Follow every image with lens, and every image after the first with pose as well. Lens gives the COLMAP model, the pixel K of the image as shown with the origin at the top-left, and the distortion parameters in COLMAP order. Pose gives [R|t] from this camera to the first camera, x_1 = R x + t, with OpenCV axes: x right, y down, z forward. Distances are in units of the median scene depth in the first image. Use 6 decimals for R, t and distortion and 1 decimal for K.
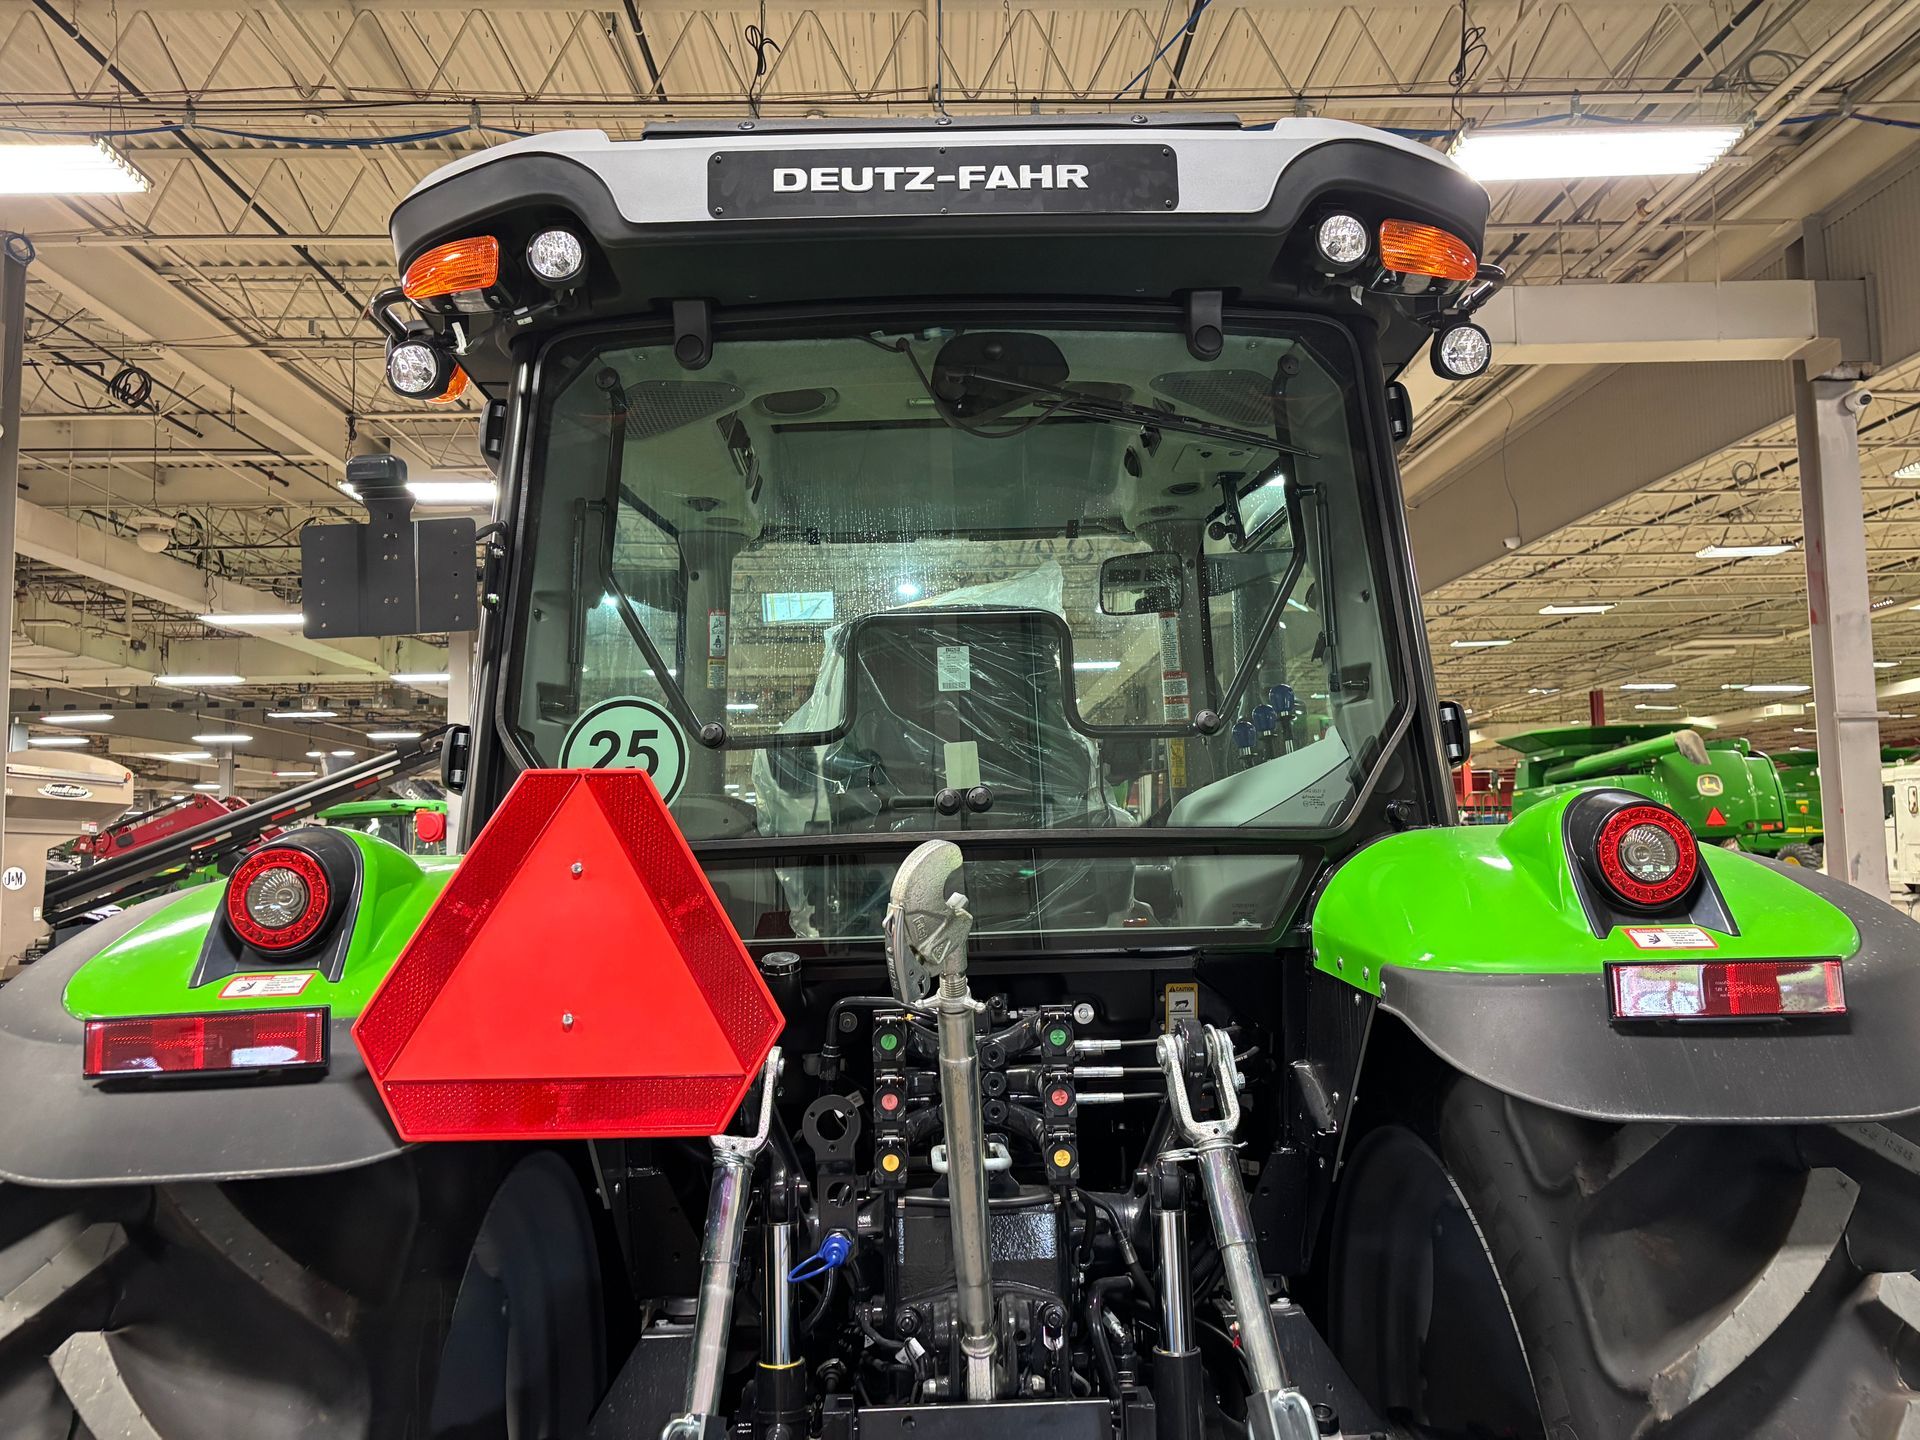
lens RADIAL K [[1430.7, 0, 957.0], [0, 1430.7, 732.1], [0, 0, 1]] dist [0.063427, -0.071753]
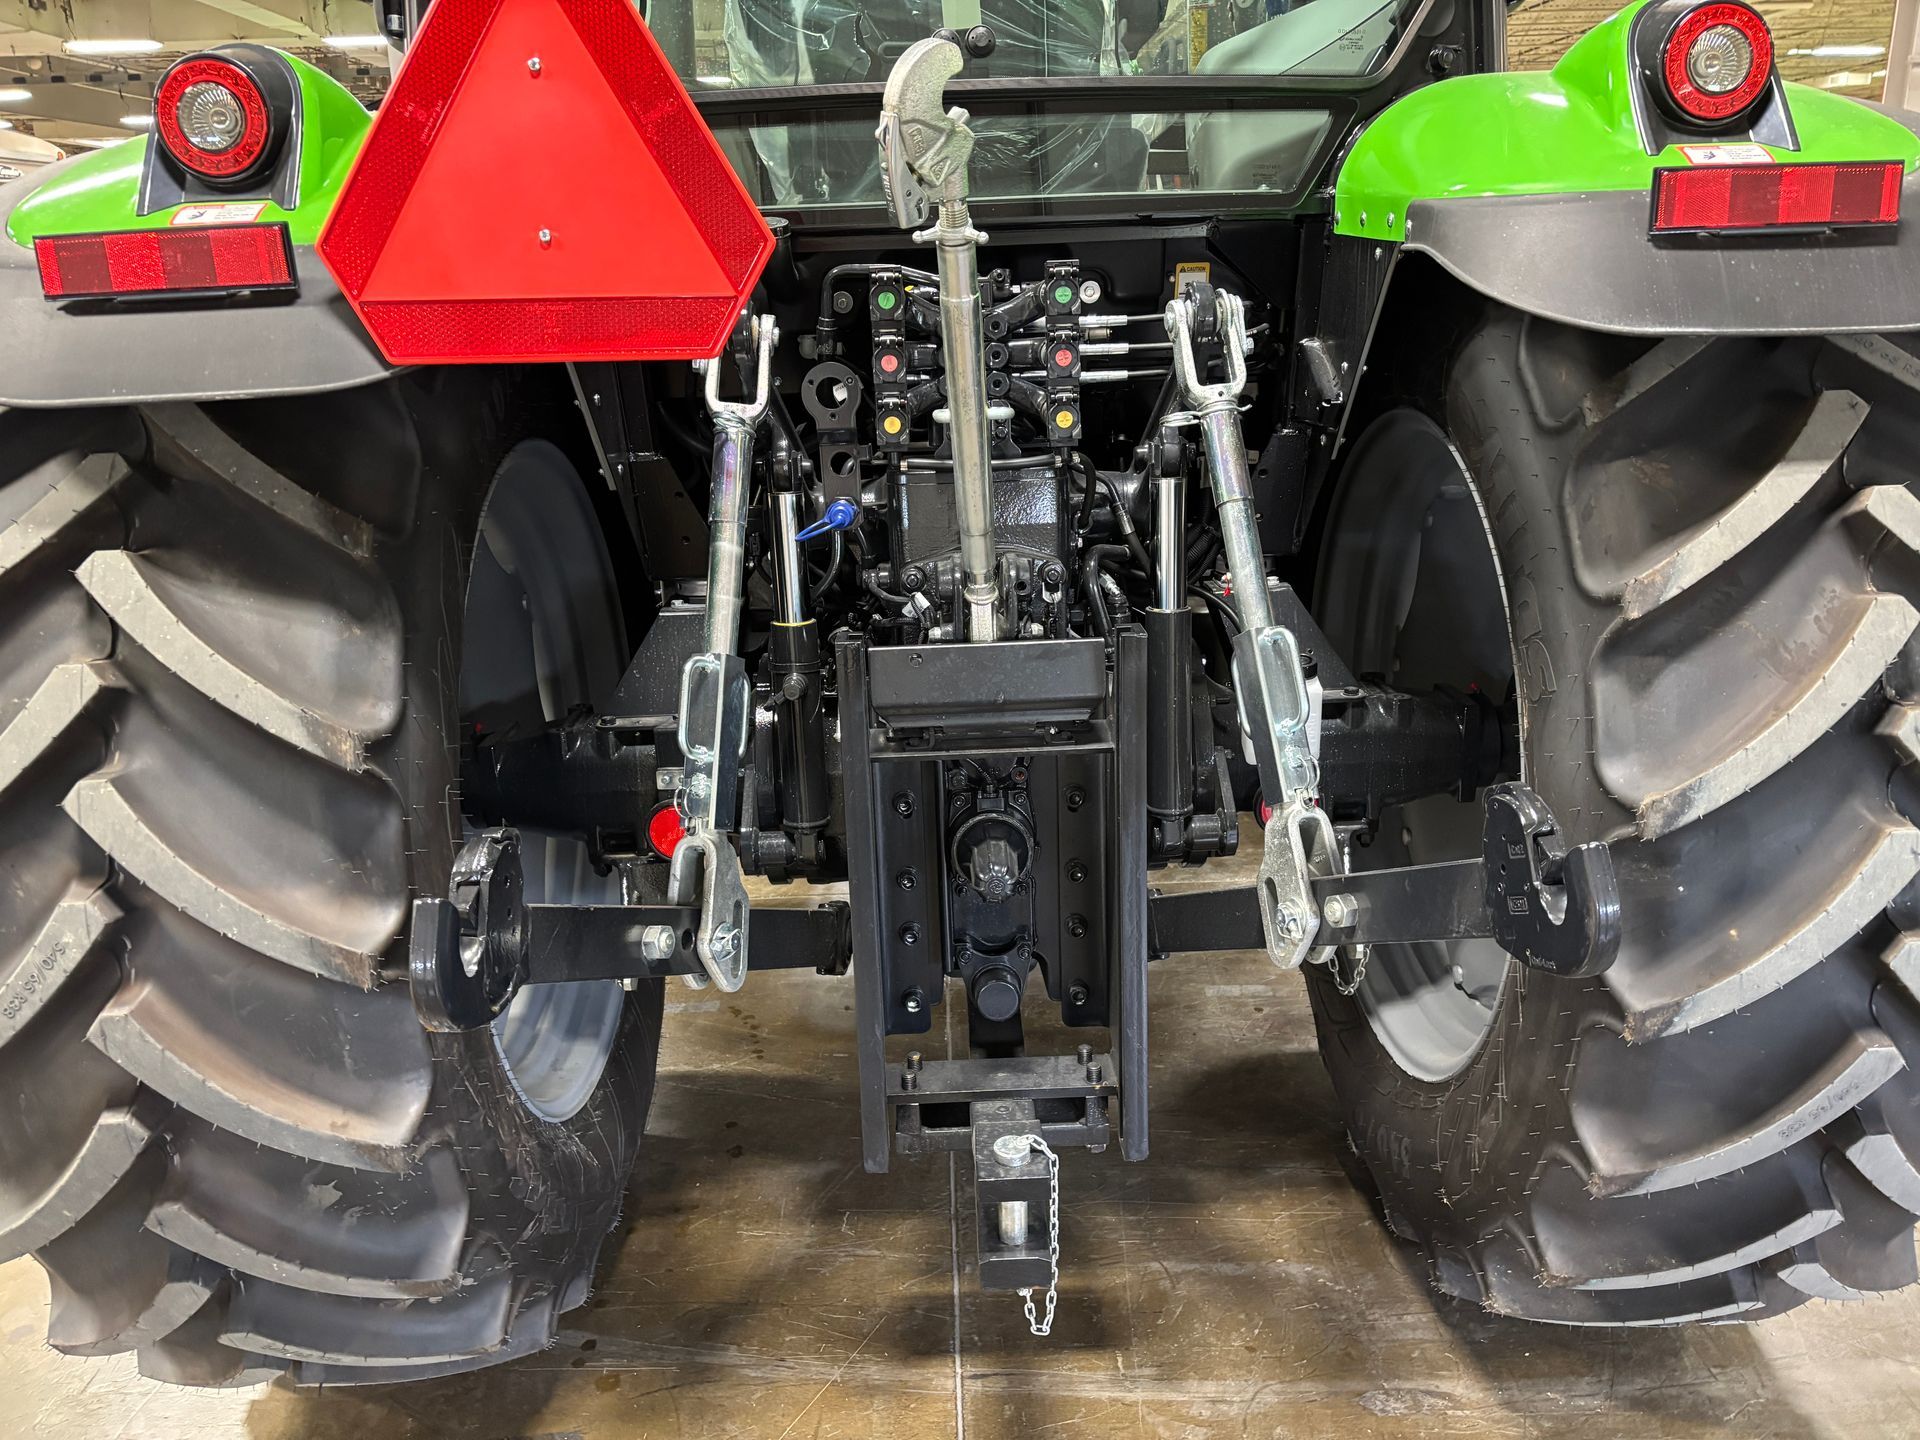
lens RADIAL K [[1430.6, 0, 964.9], [0, 1430.6, 712.1], [0, 0, 1]] dist [0.060911, -0.065451]
pose [[0.999944, -0.009325, 0.005063, -0.002436], [0.006707, 0.925196, 0.379430, 0.095468], [-0.008223, -0.379375, 0.925207, 0.006161]]
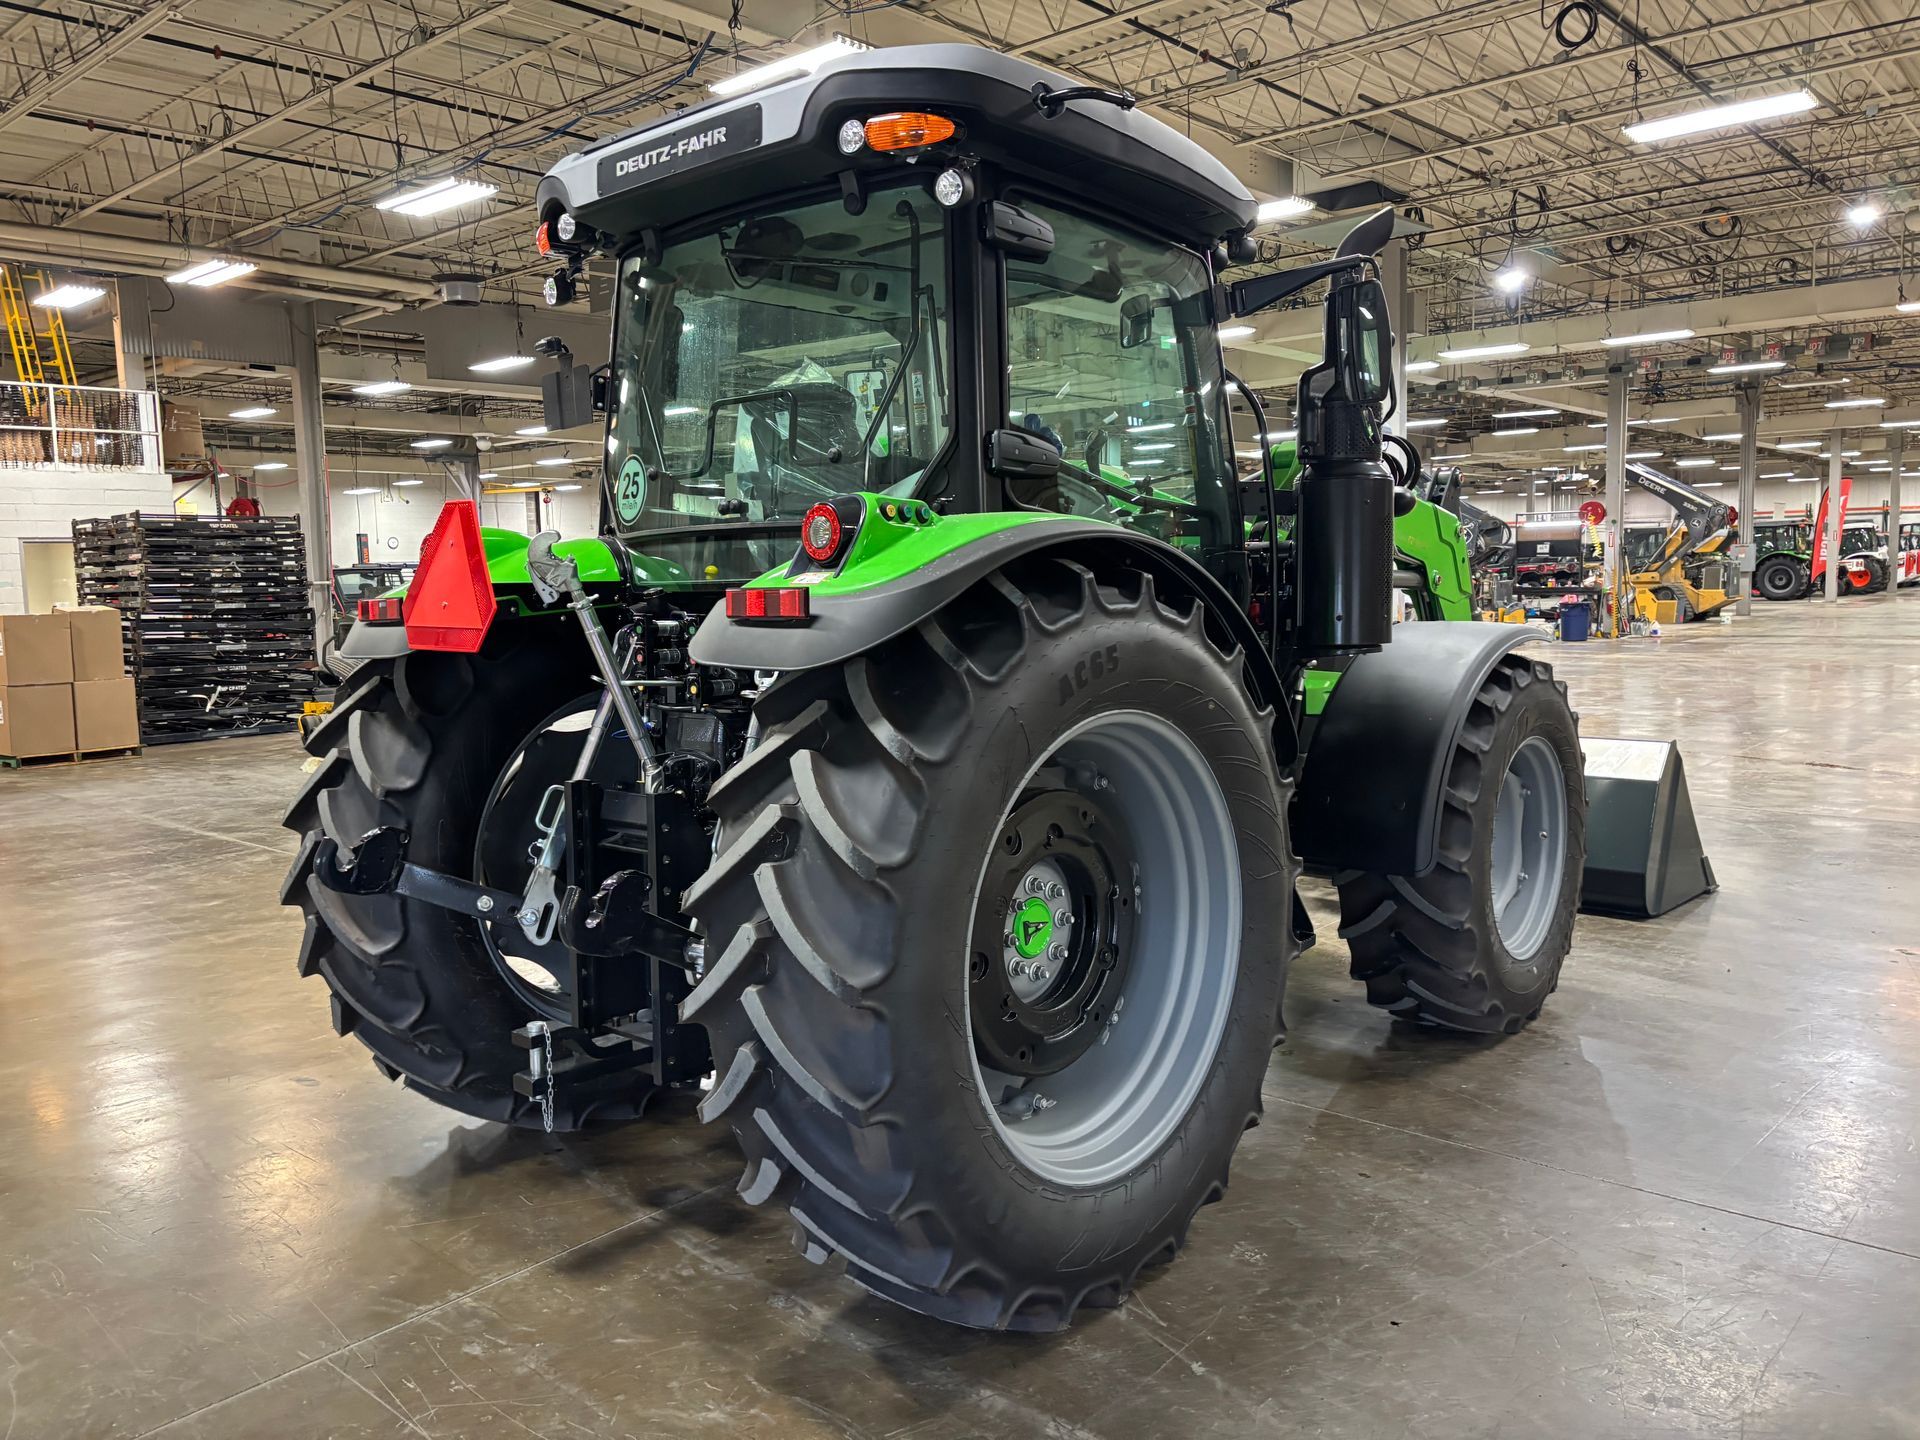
lens RADIAL K [[1444.9, 0, 984.7], [0, 1444.9, 709.9], [0, 0, 1]] dist [0.018243, 0.002080]
pose [[0.743688, 0.068925, -0.664964, 1.505203], [0.066562, 0.982095, 0.176238, 0.001157], [0.665205, -0.175327, 0.725785, -0.157717]]
